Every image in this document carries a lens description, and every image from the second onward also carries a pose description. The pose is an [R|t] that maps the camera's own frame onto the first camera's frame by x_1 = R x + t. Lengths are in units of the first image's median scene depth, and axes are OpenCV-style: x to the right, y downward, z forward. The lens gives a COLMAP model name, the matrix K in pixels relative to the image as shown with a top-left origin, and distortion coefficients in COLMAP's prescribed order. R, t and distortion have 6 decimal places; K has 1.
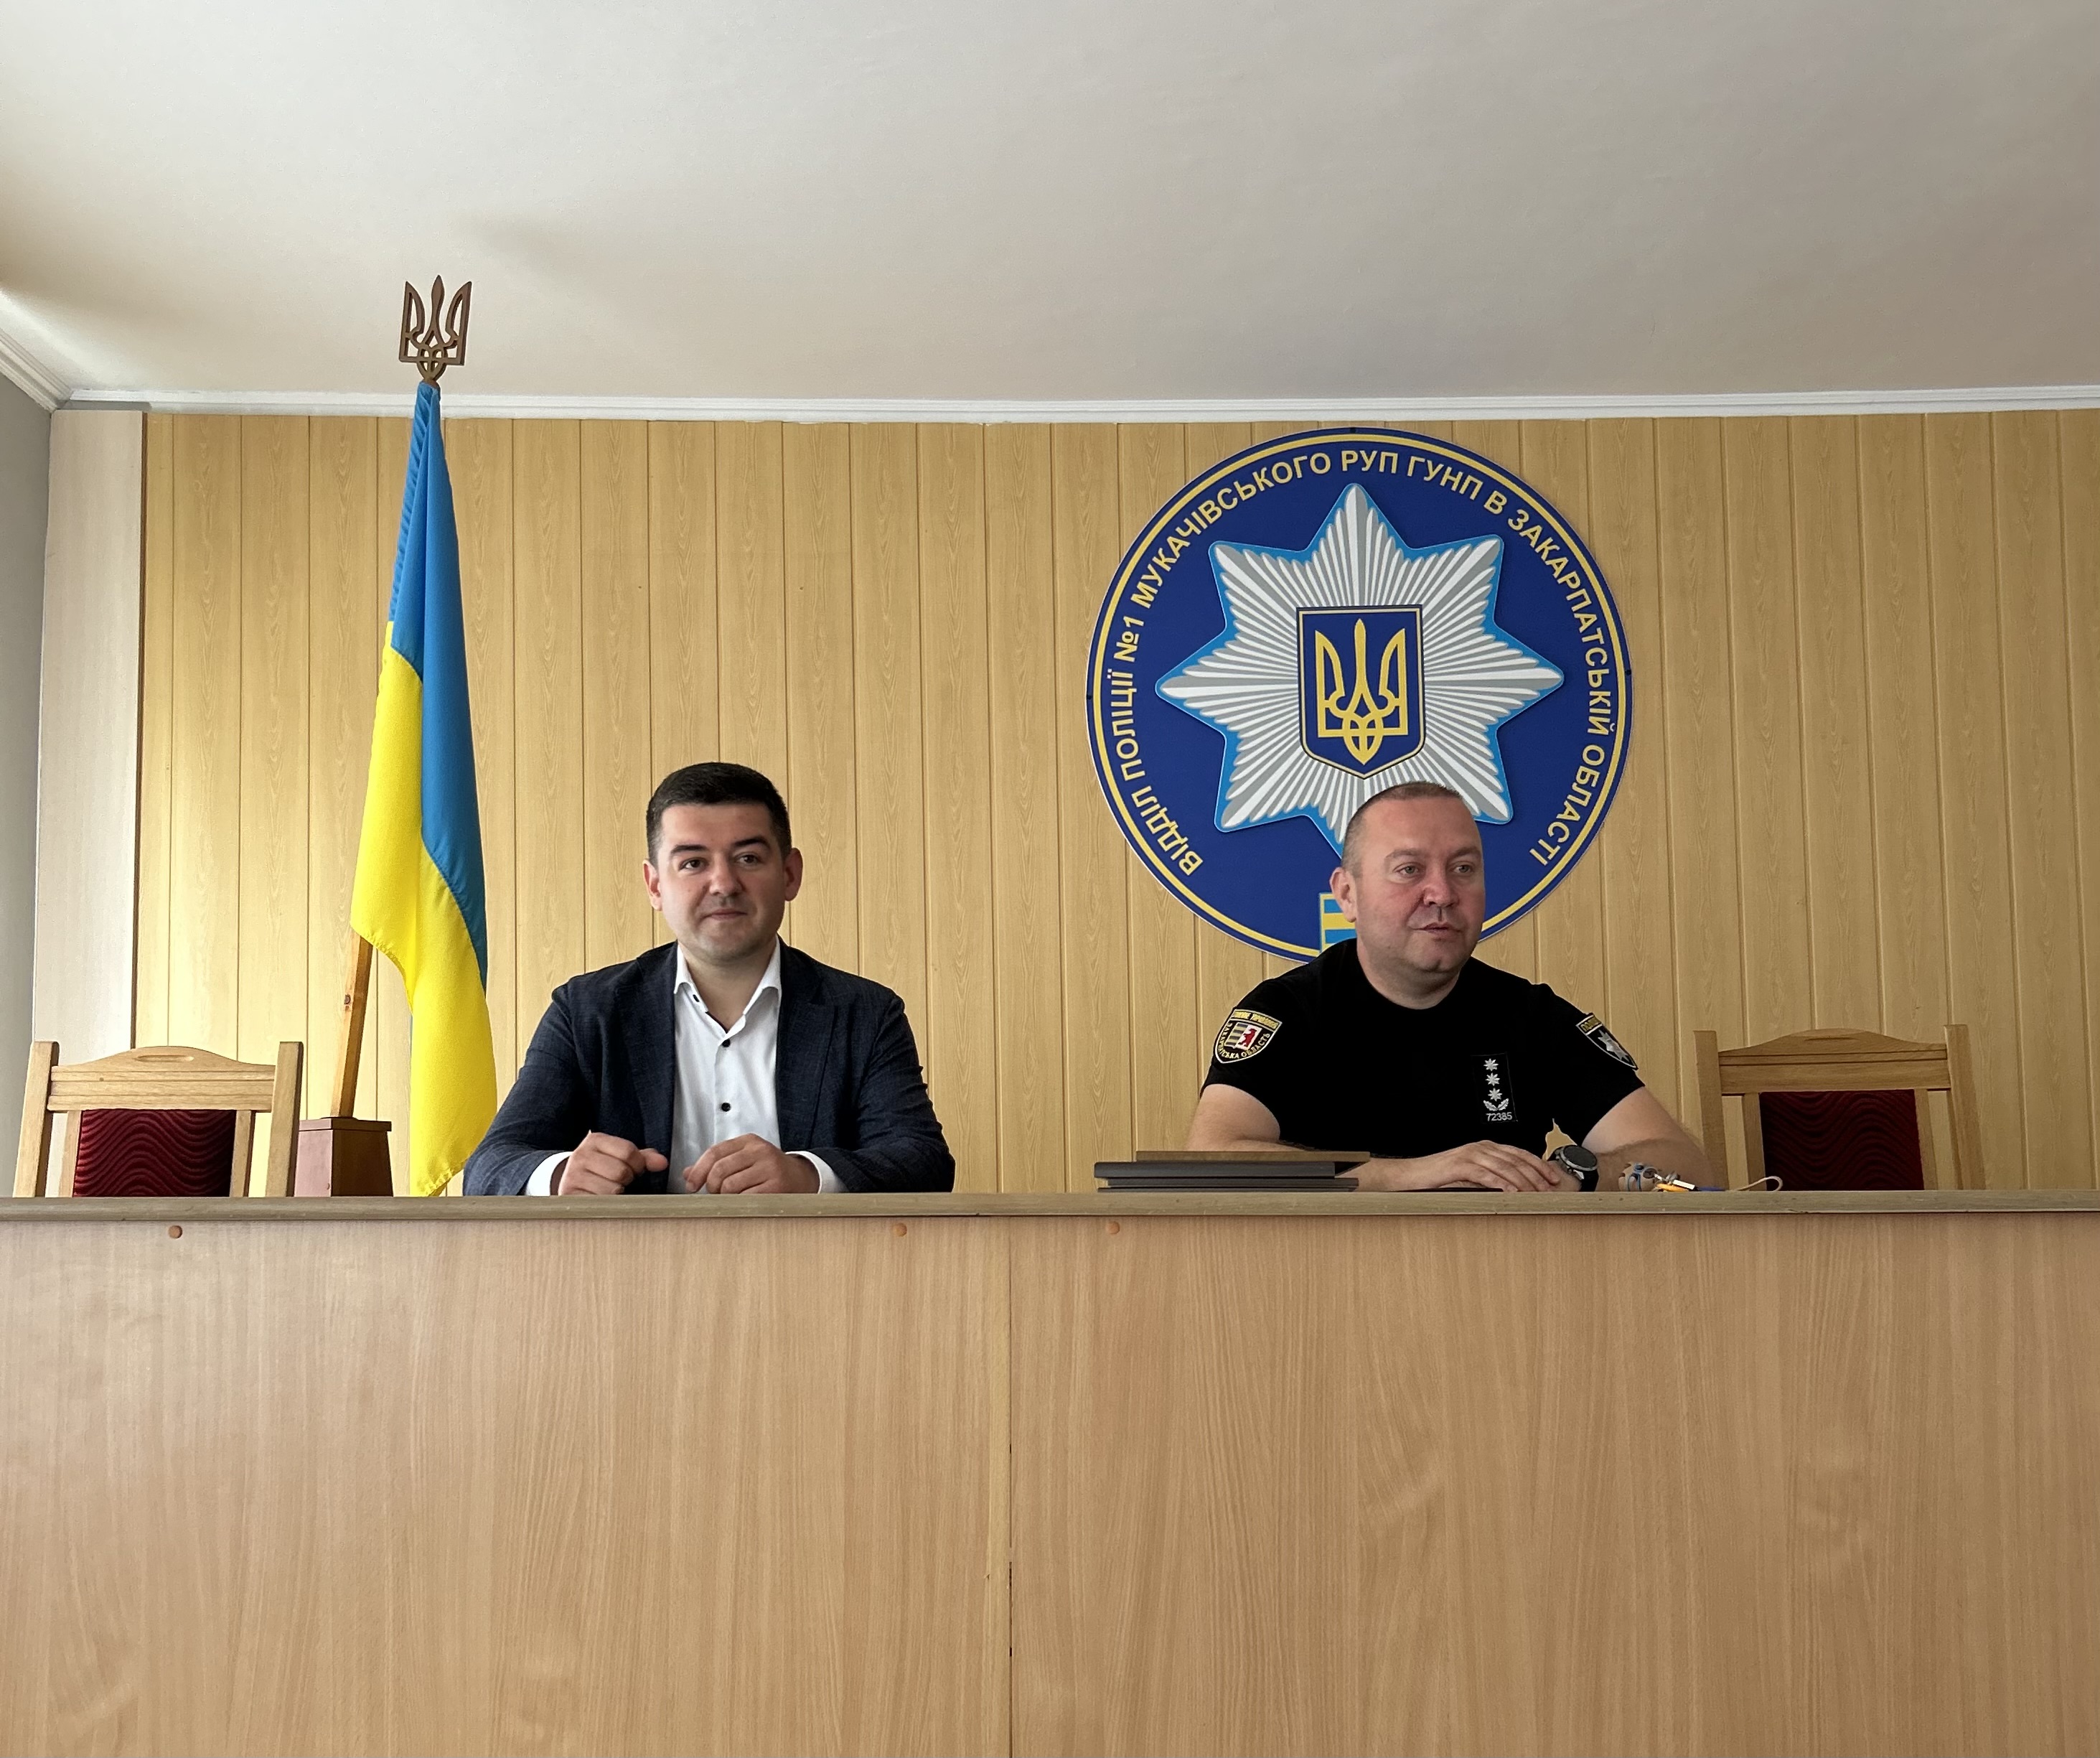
lens RADIAL K [[2134.3, 0, 1096.9], [0, 2134.3, 1115.4], [0, 0, 1]] dist [0.020937, 0.000000]
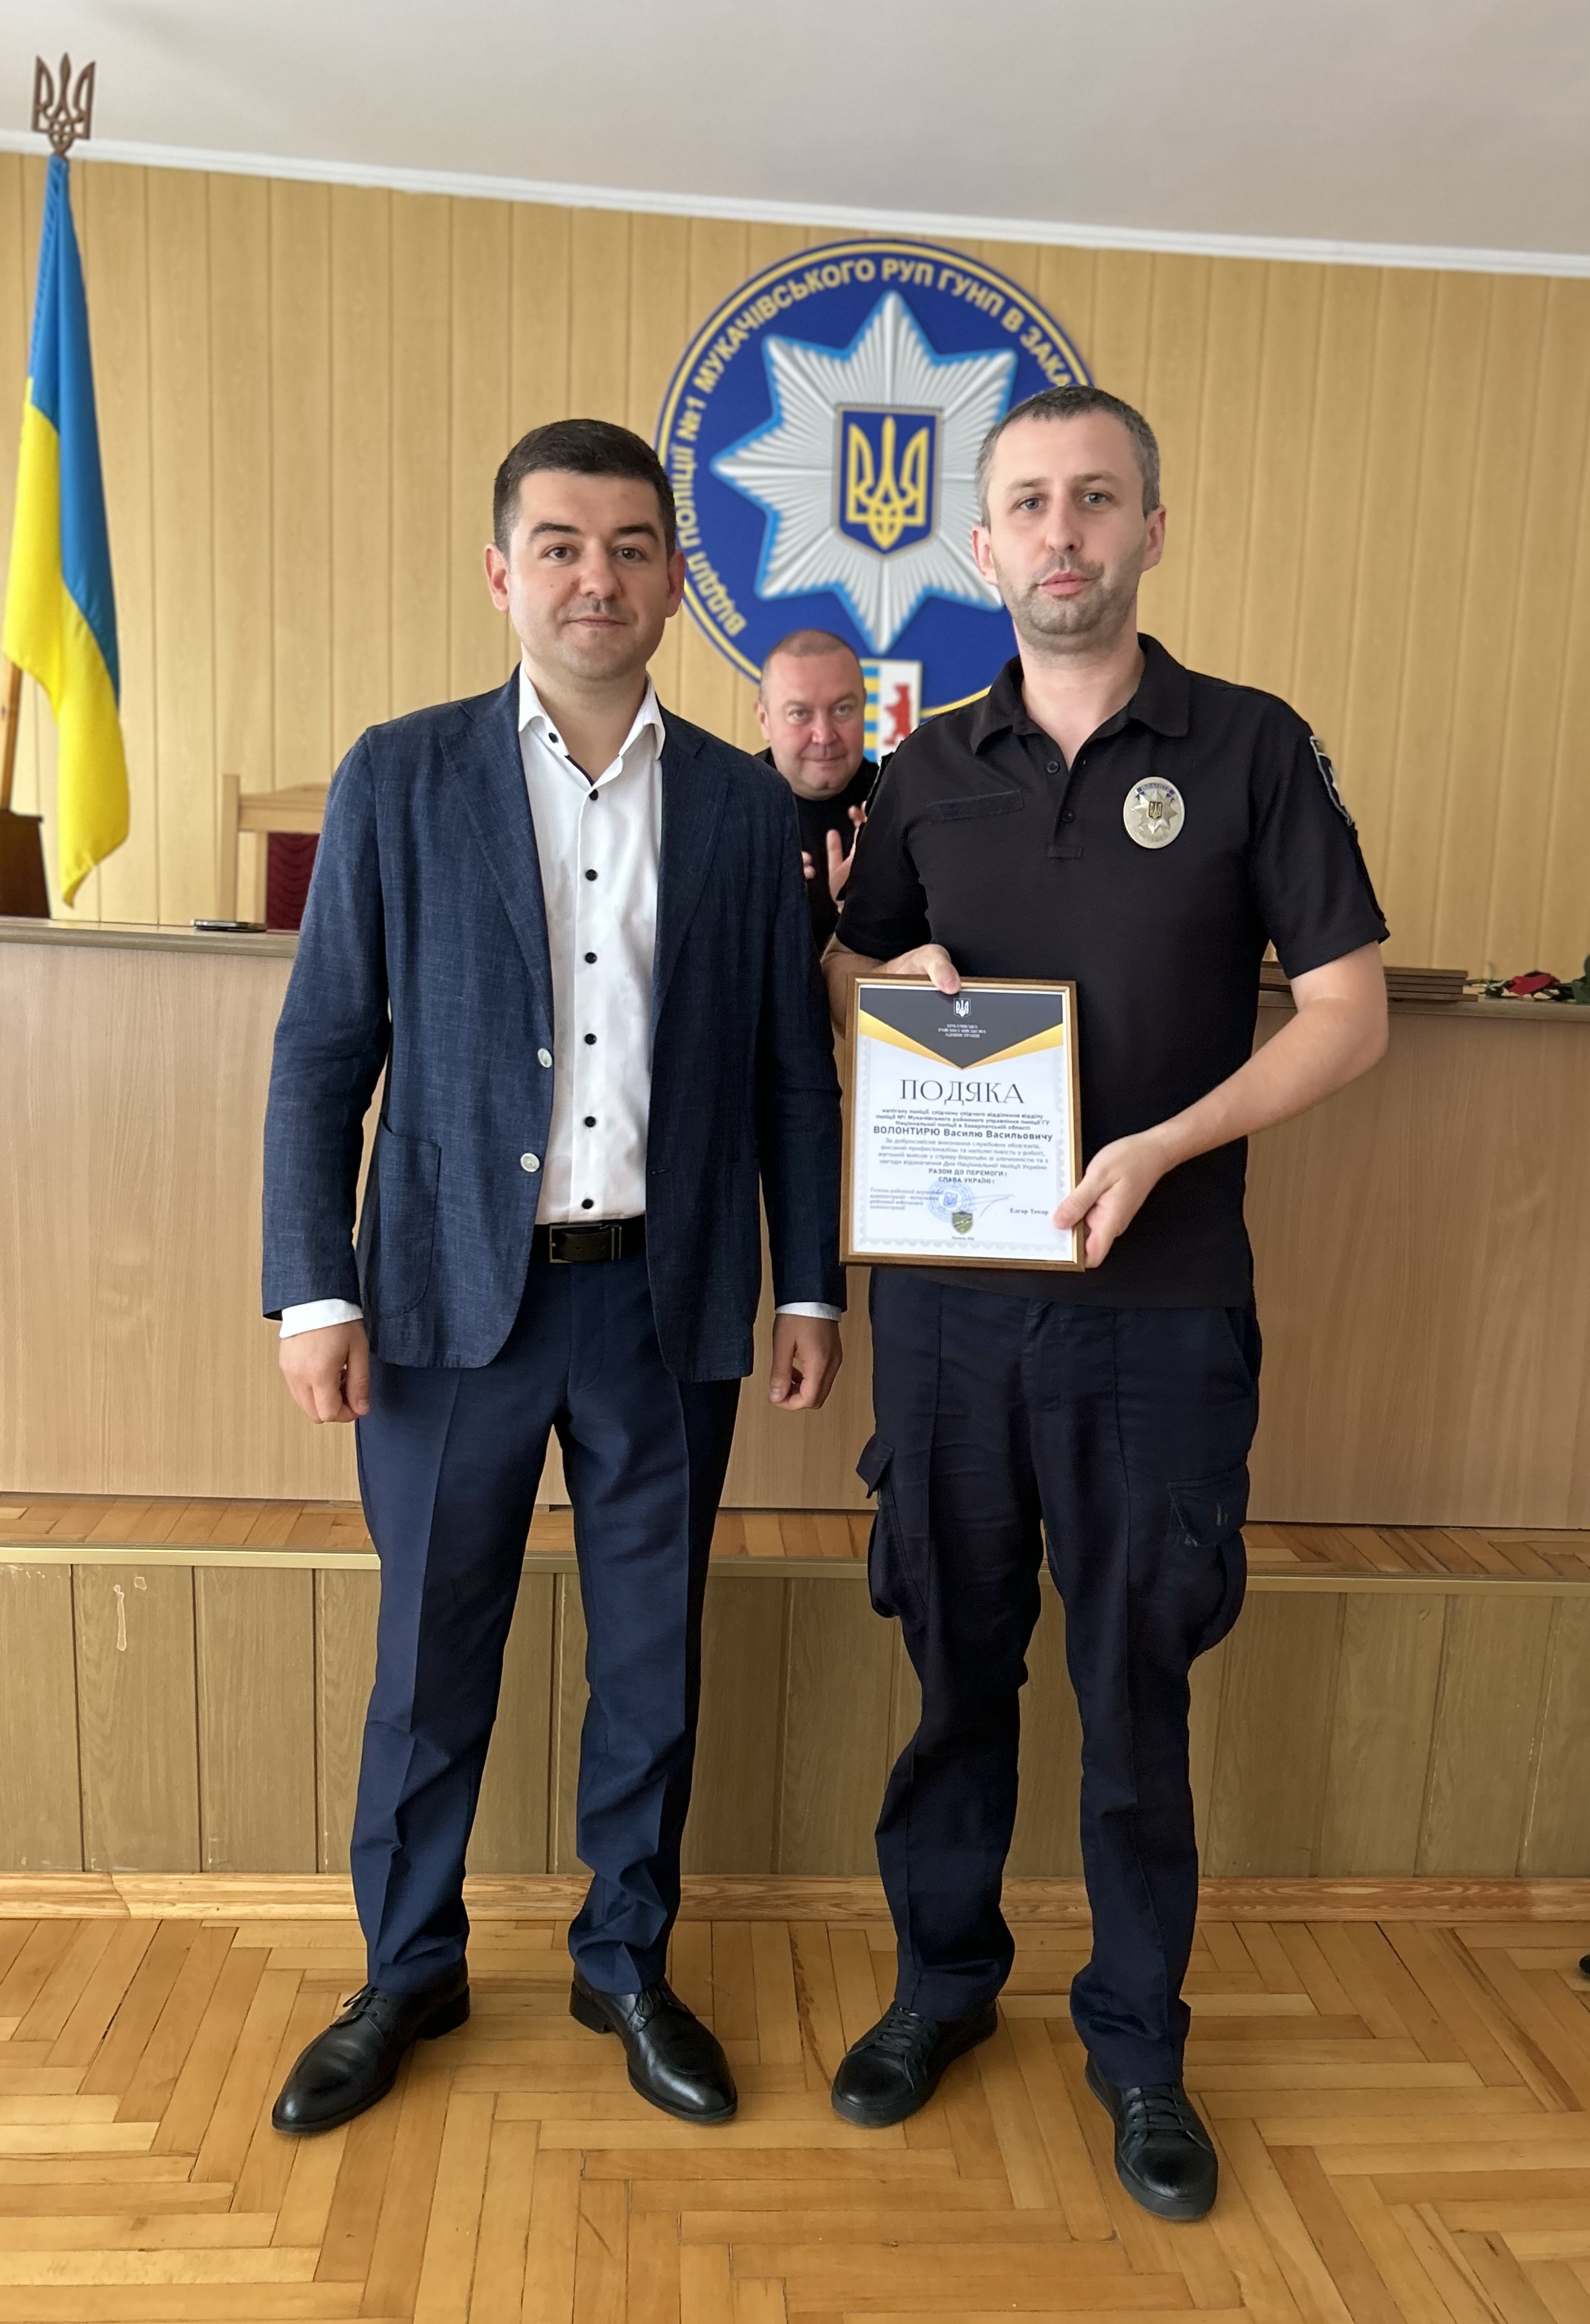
lens RADIAL K [[1863.7, 0, 853.7], [0, 1863.7, 1222.2], [0, 0, 1]] dist [0.005617, -0.006509]
pose [[0.996050, 0.049087, 0.073992, 0.049664], [-0.064408, 0.973028, 0.221515, -0.028073], [-0.061123, -0.225406, 0.972346, -0.092756]]
